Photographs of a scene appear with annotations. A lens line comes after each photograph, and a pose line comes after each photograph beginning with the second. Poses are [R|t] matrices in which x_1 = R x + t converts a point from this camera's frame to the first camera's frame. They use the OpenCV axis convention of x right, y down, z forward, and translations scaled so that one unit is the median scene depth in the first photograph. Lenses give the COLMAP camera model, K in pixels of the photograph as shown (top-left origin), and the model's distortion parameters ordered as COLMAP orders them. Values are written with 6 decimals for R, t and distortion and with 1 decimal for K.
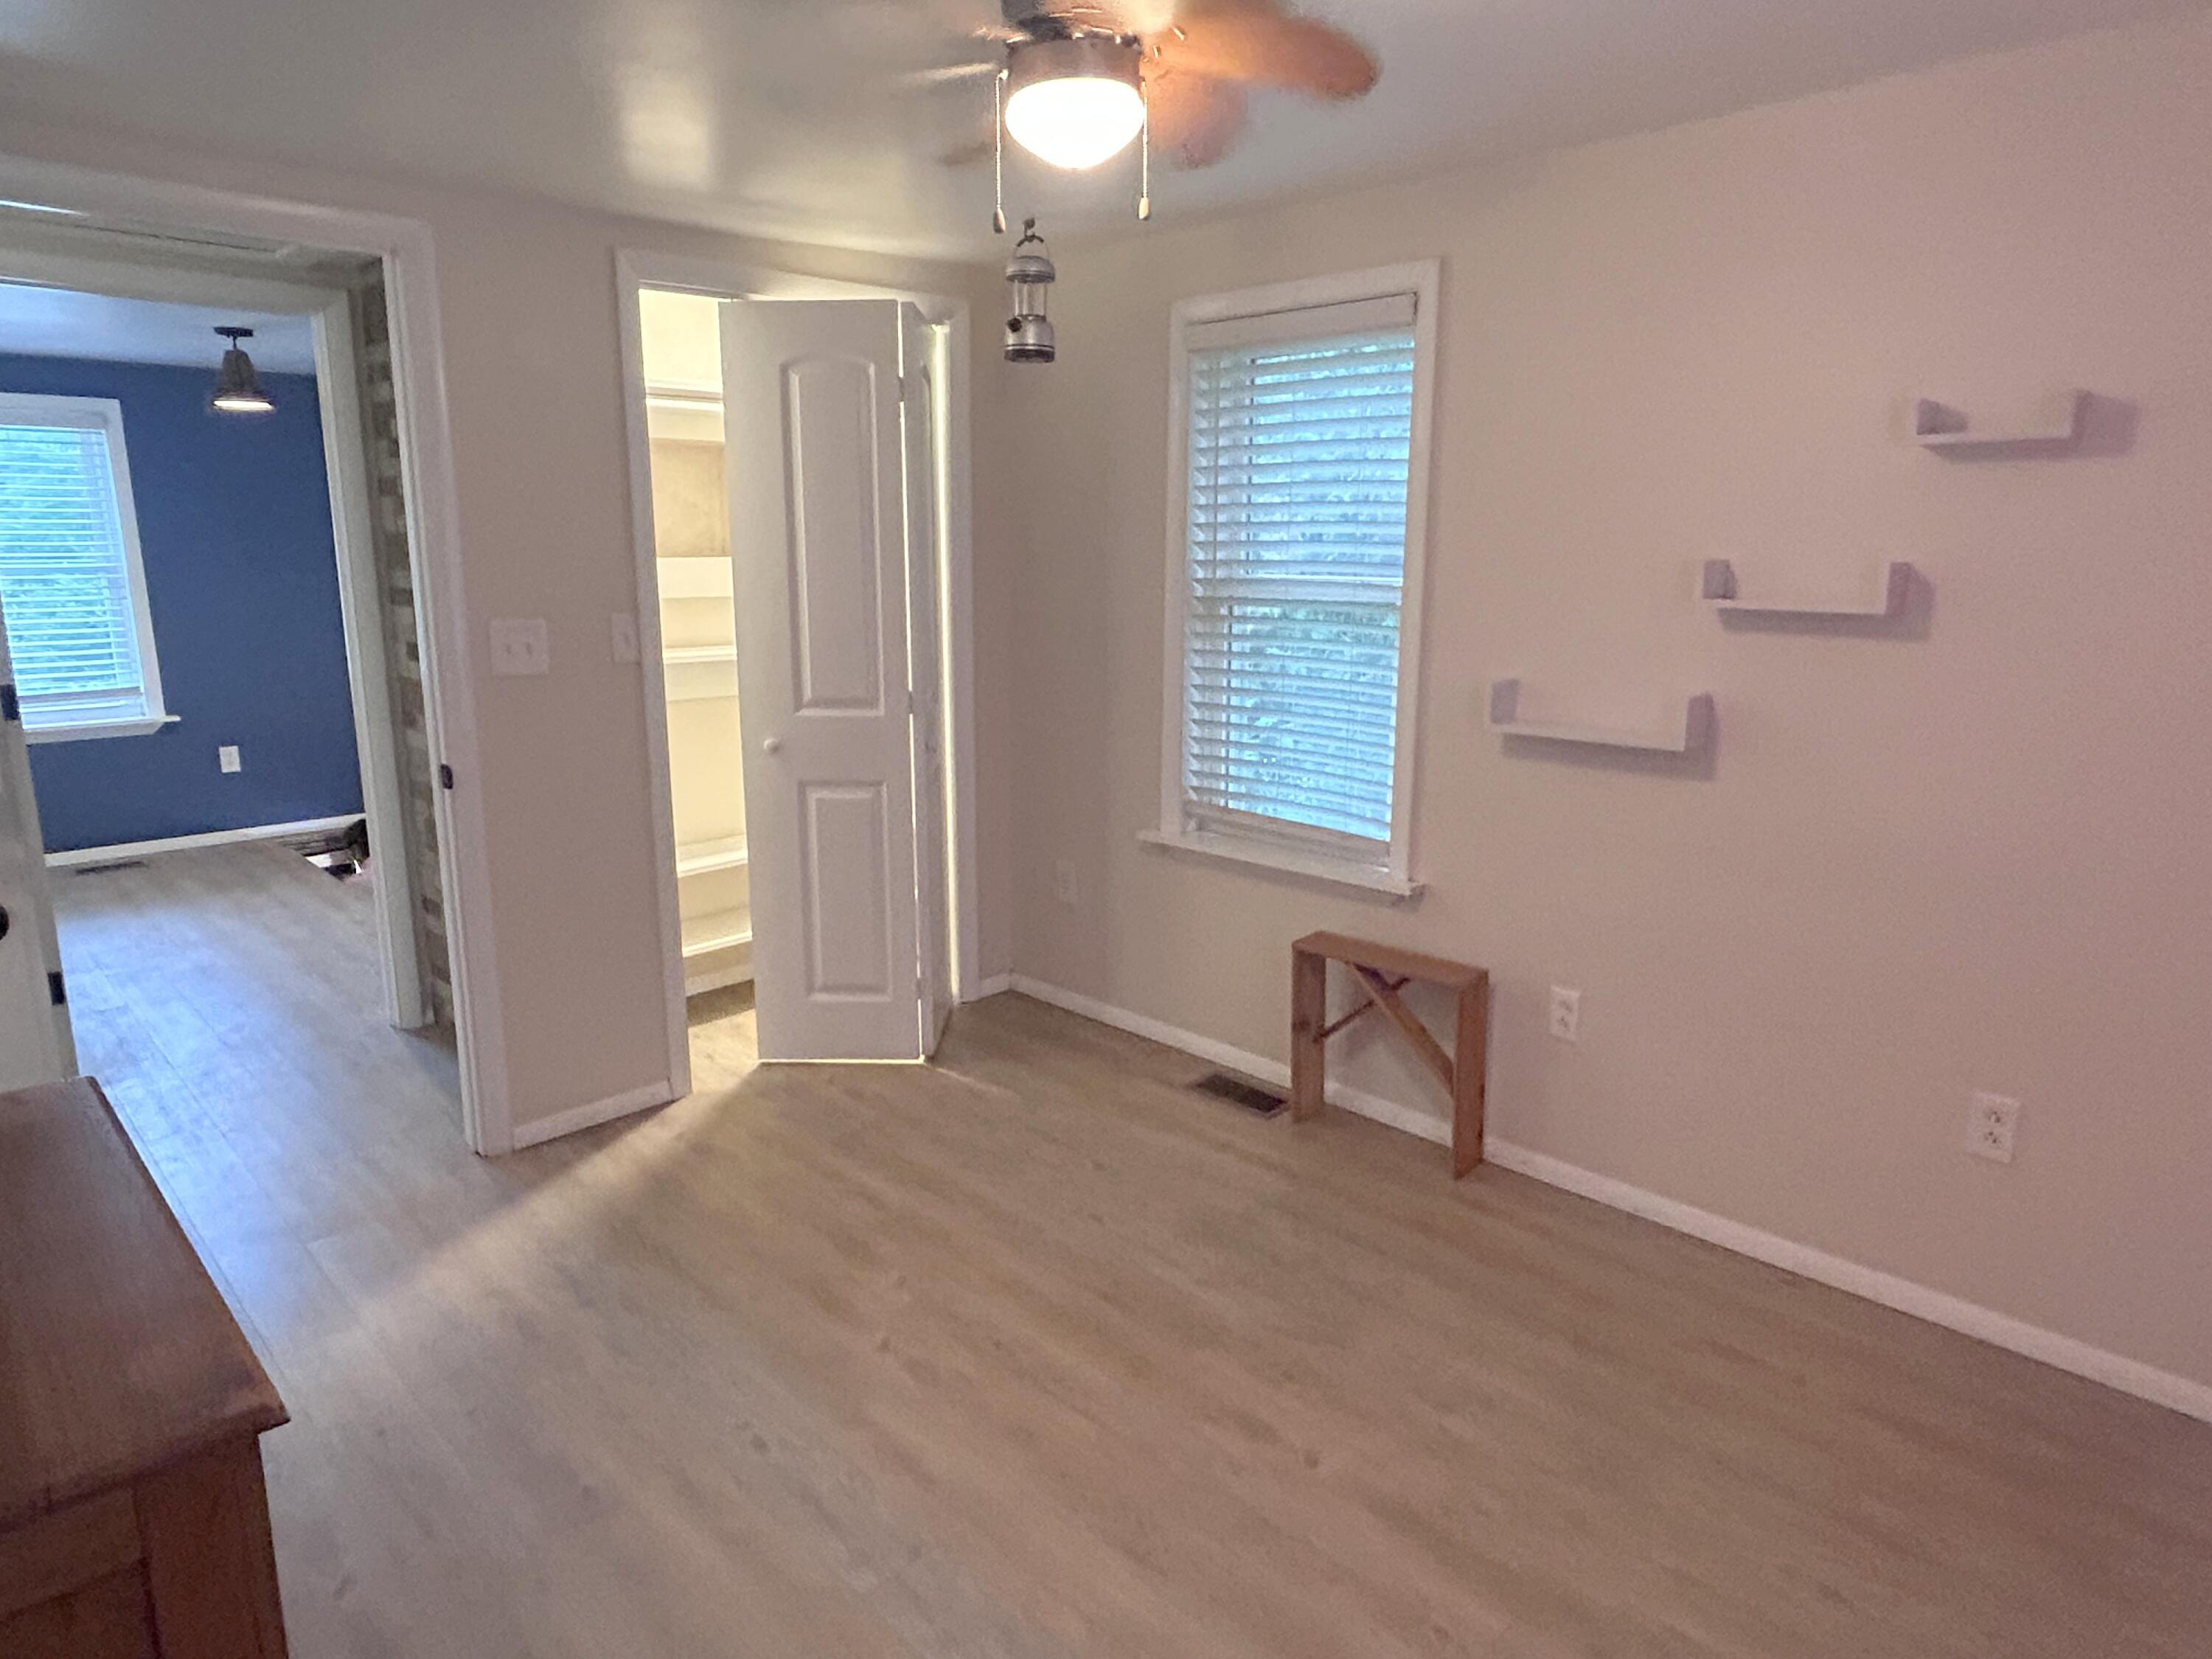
lens RADIAL K [[1350.7, 0, 1106.0], [0, 1350.7, 829.5], [0, 0, 1]] dist [-0.002374, -0.000800]
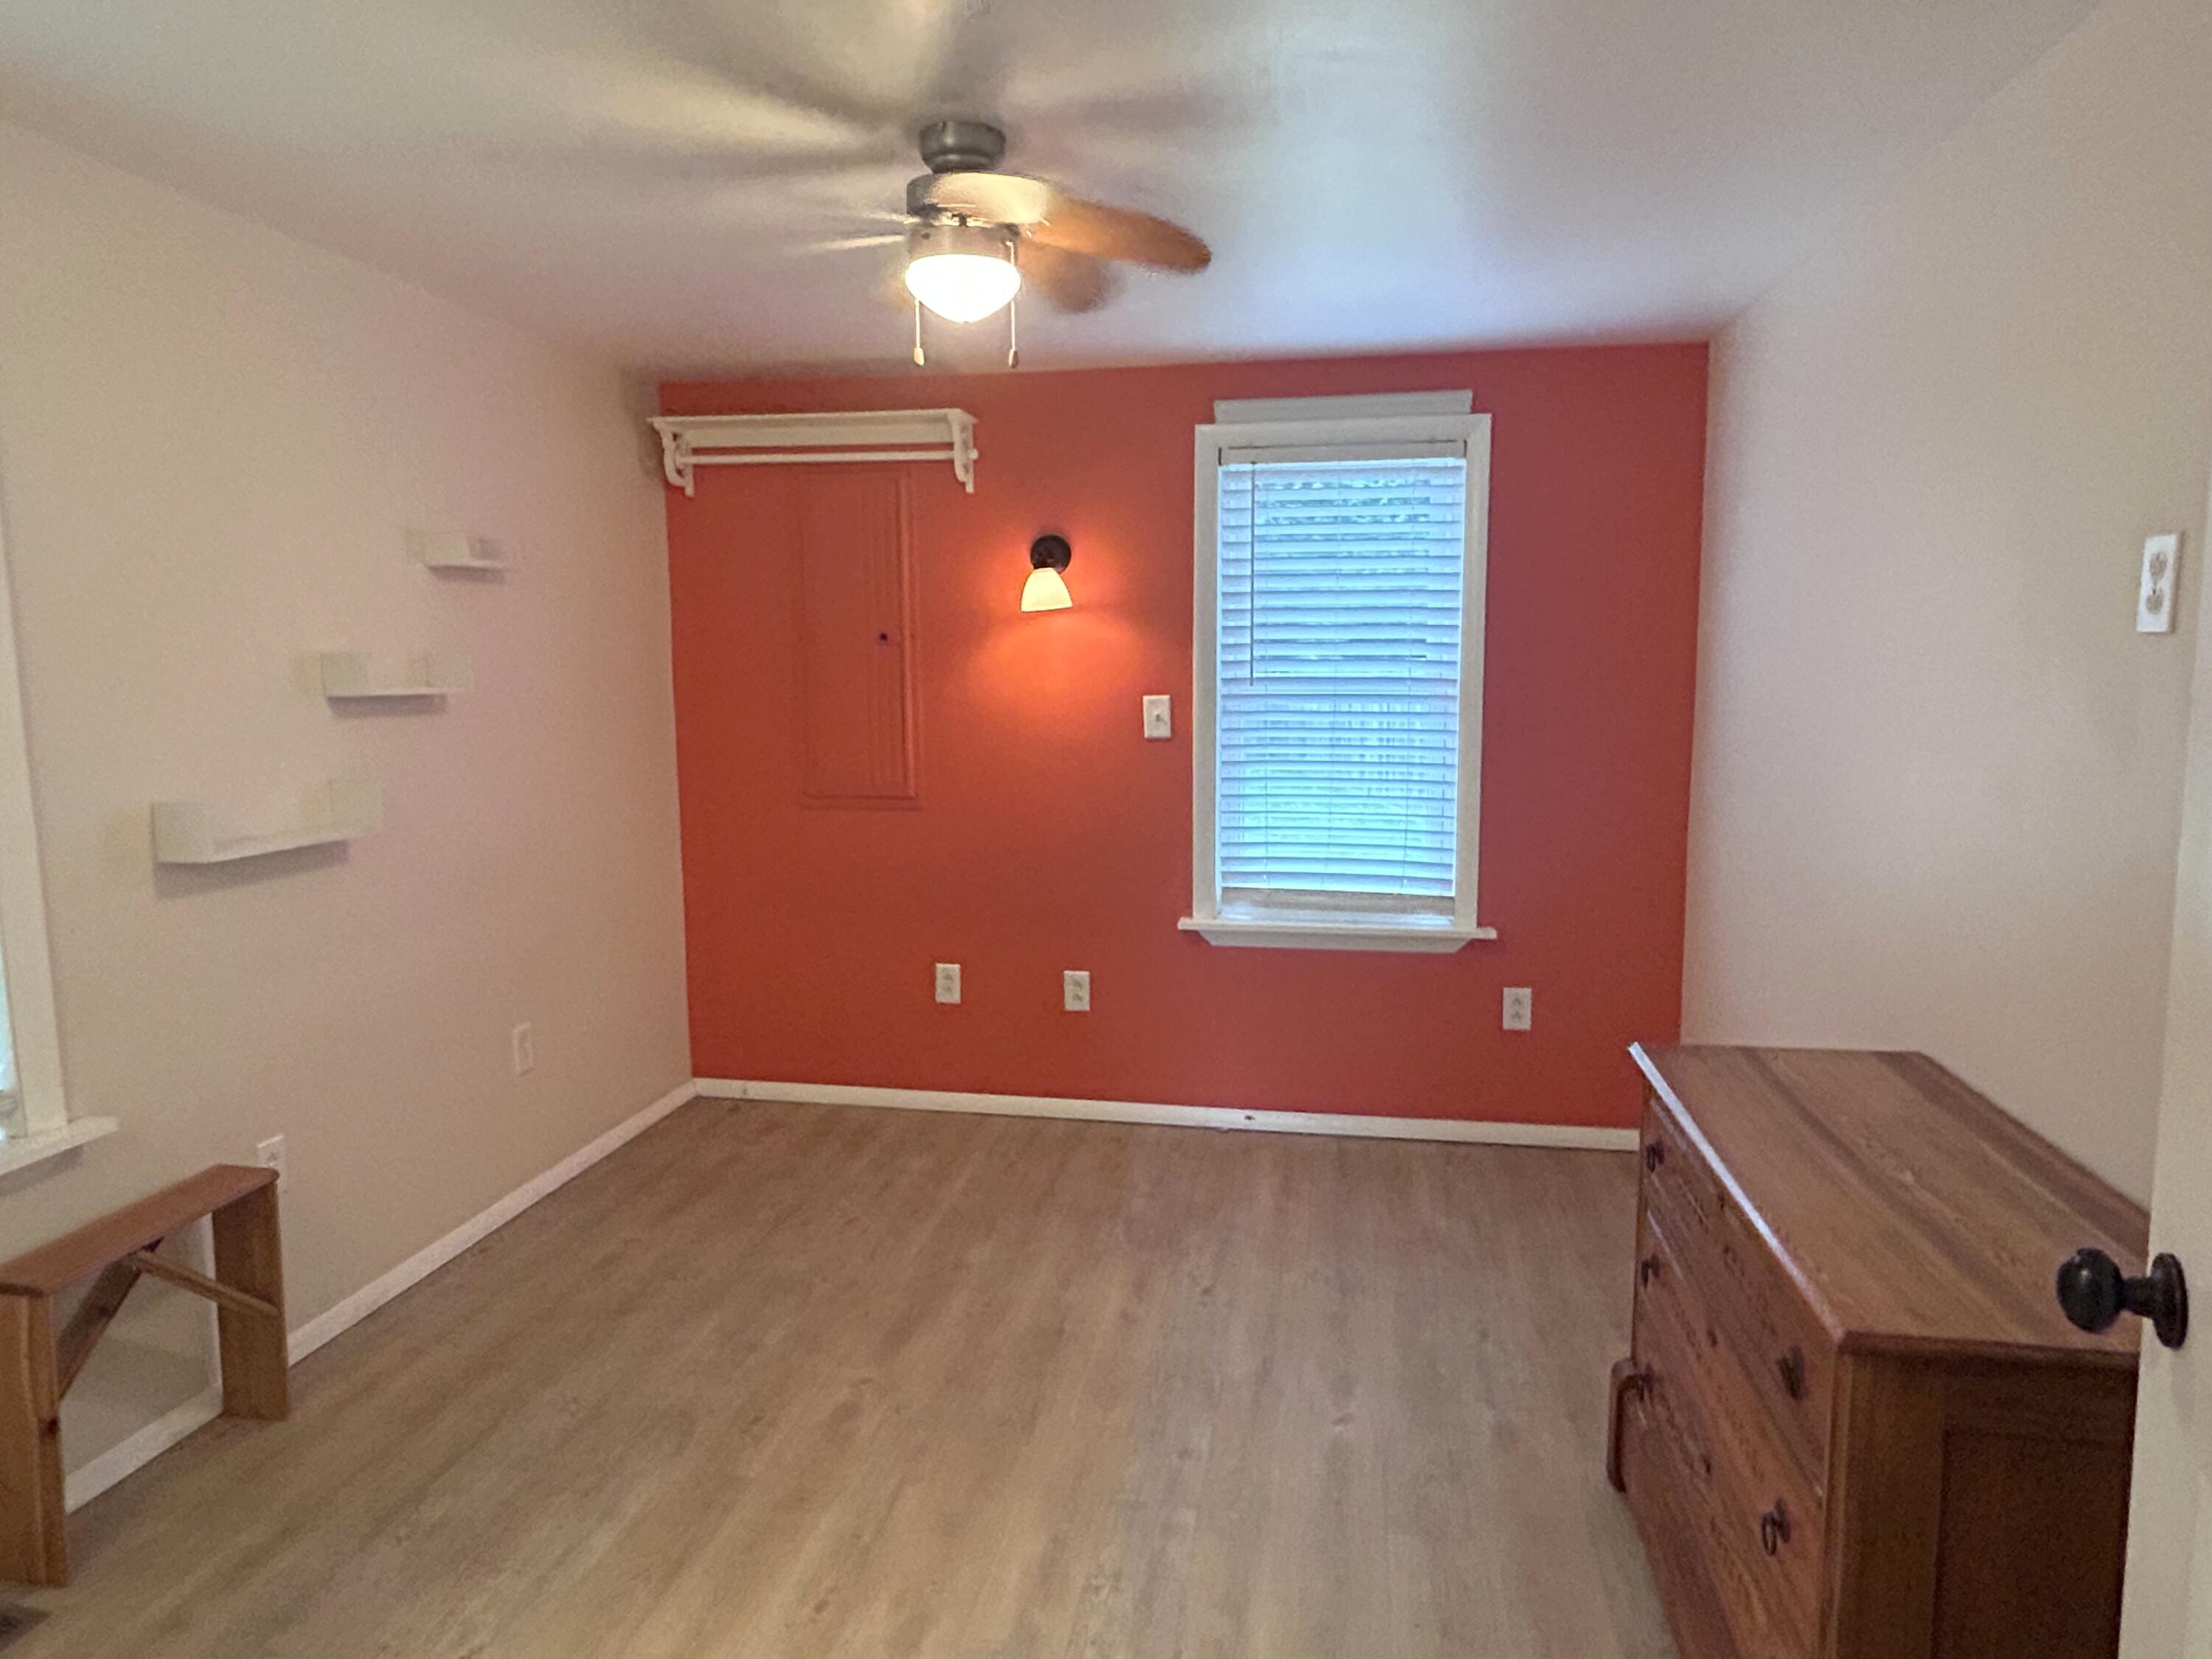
lens RADIAL K [[1350.7, 0, 1106.0], [0, 1350.7, 829.5], [0, 0, 1]] dist [-0.002374, -0.000800]
pose [[-0.594117, -0.093002, 0.798984, -0.799309], [0.171174, 0.955924, 0.238554, -0.227125], [-0.785954, 0.278495, -0.552011, 1.218484]]
